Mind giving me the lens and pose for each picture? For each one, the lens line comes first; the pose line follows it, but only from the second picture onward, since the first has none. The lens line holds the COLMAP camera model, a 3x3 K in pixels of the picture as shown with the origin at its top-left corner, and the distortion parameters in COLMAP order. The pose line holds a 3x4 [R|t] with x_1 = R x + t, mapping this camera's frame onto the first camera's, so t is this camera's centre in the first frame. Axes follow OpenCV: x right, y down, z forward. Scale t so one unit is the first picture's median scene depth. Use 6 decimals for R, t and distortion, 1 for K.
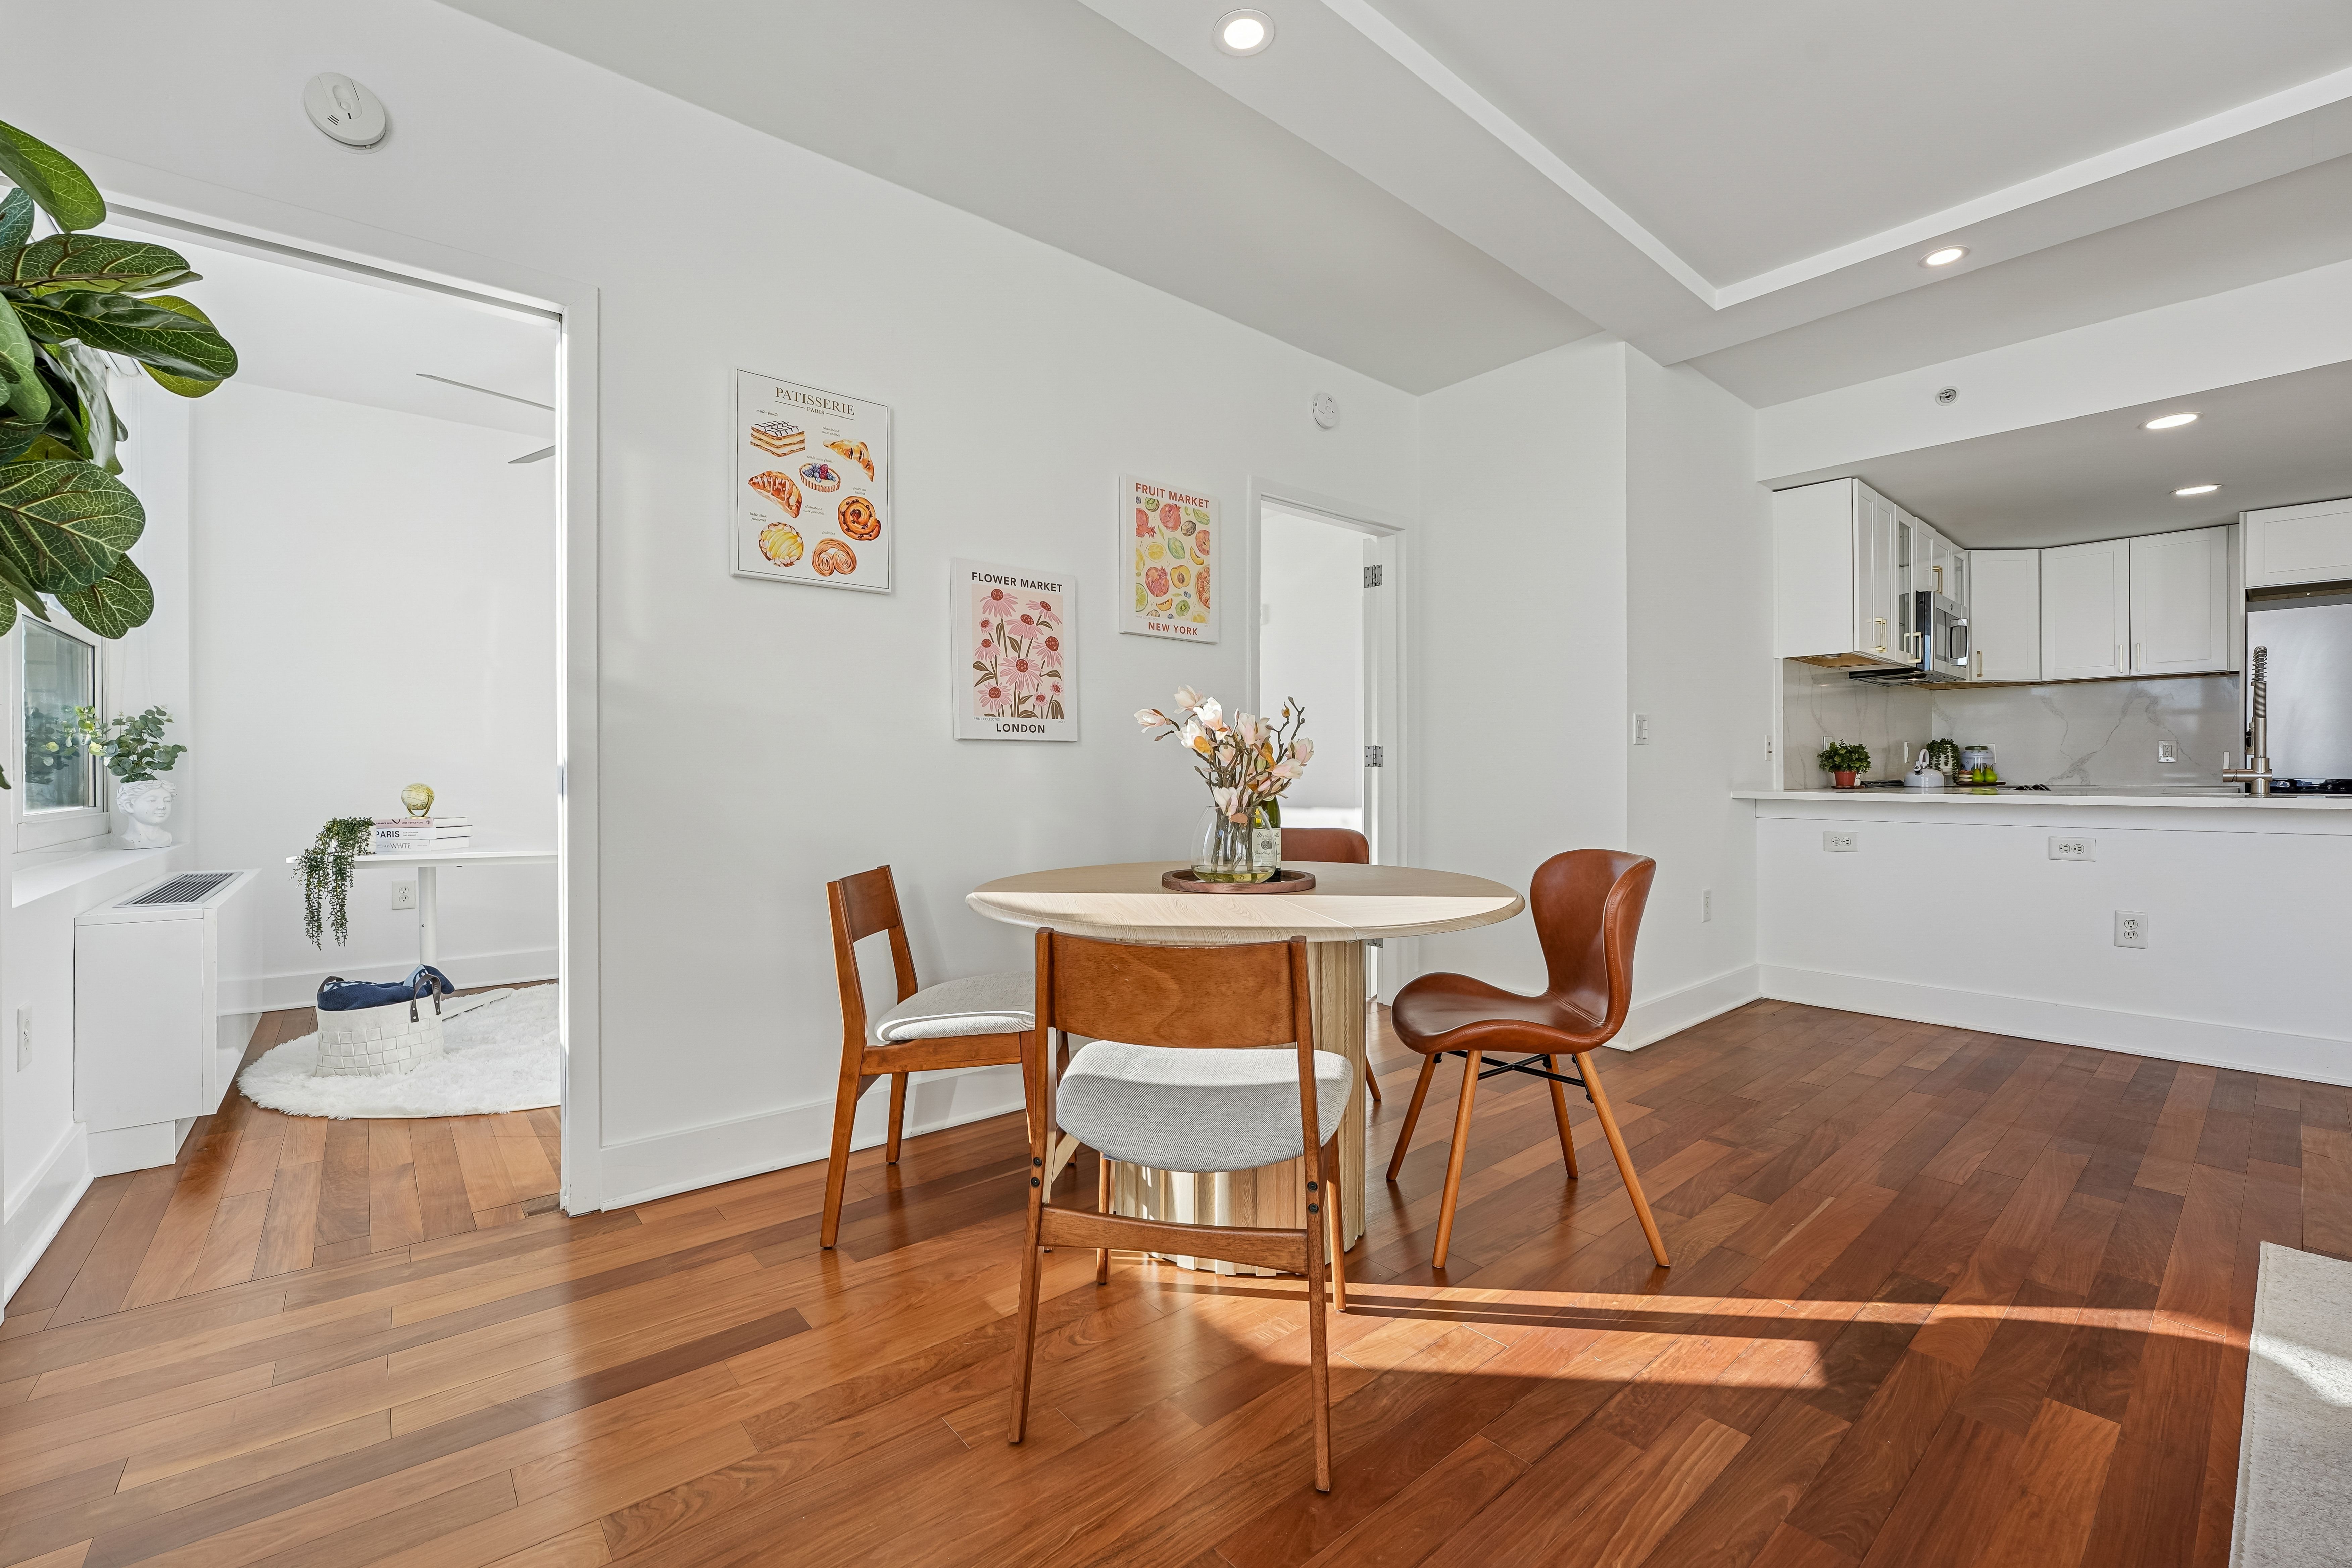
lens RADIAL K [[952.0, 0, 1086.9], [0, 952.0, 780.0], [0, 0, 1]] dist [-0.000271, -0.000112]
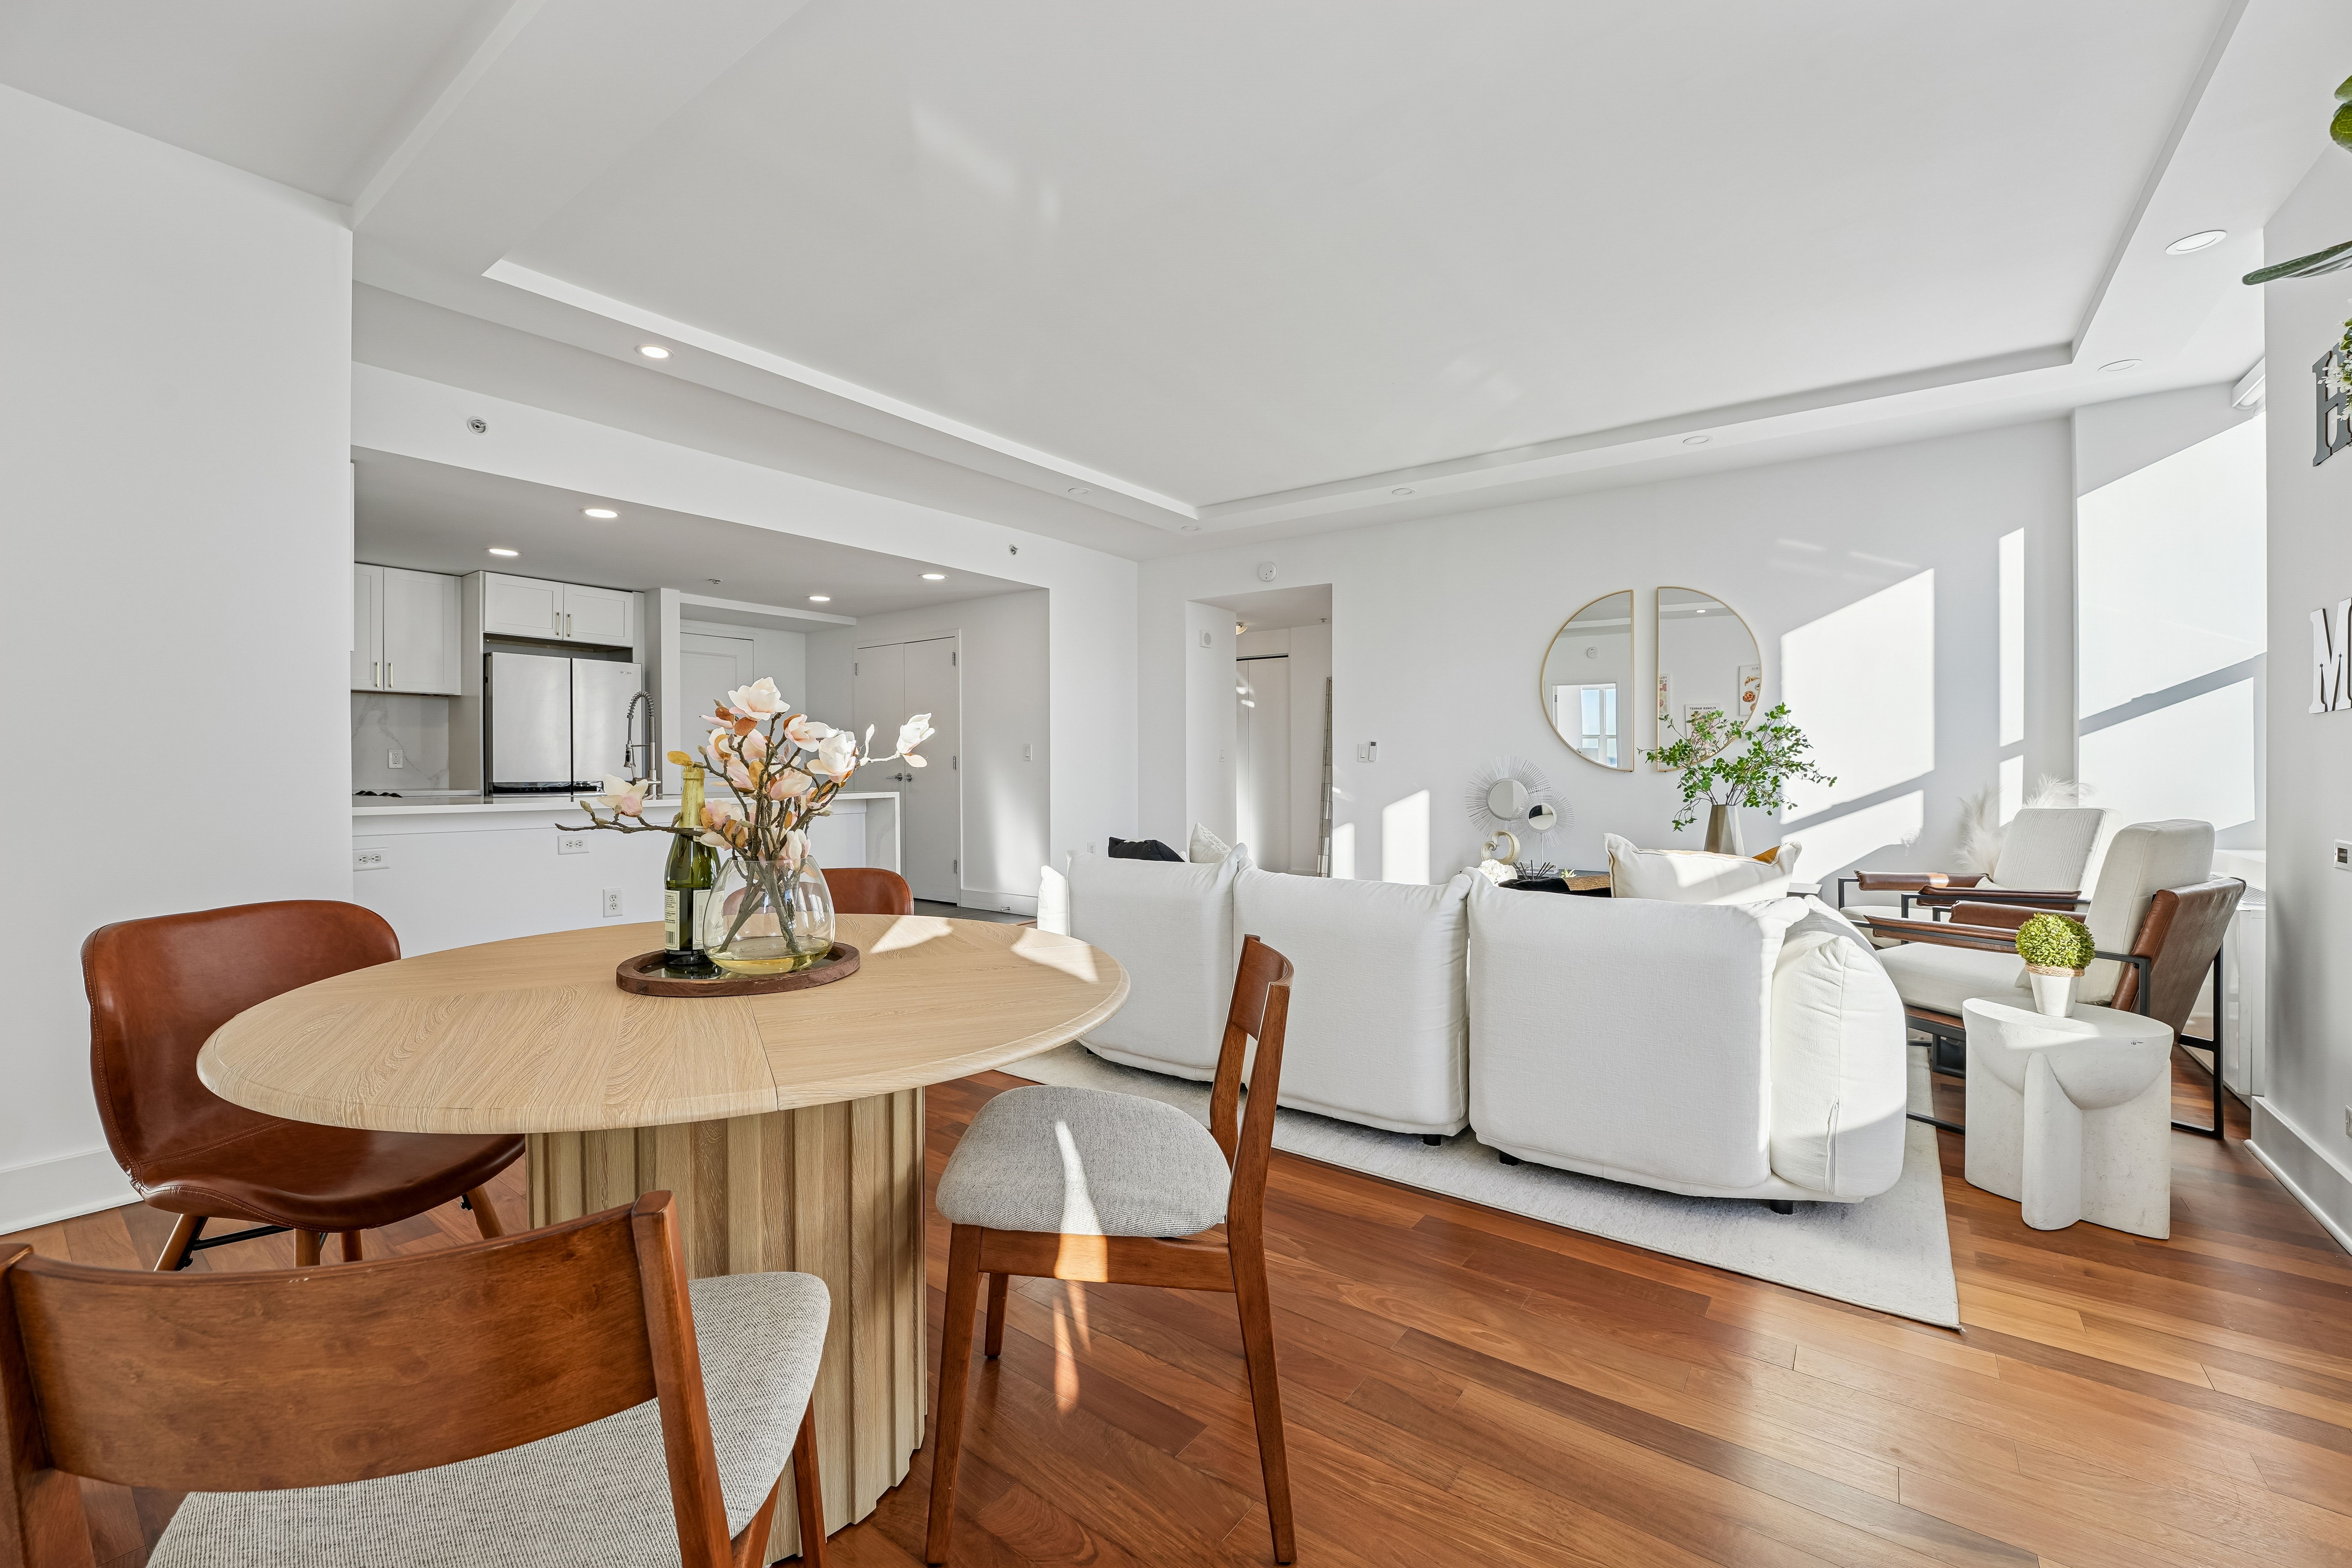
lens RADIAL K [[988.5, 0, 1175.5], [0, 988.5, 750.7], [0, 0, 1]] dist [0.000175, 0.000026]
pose [[-0.272321, 0.013570, 0.962111, -0.358882], [0.004059, 0.999908, -0.012954, -0.025301], [-0.962198, 0.000378, -0.272351, 0.553752]]
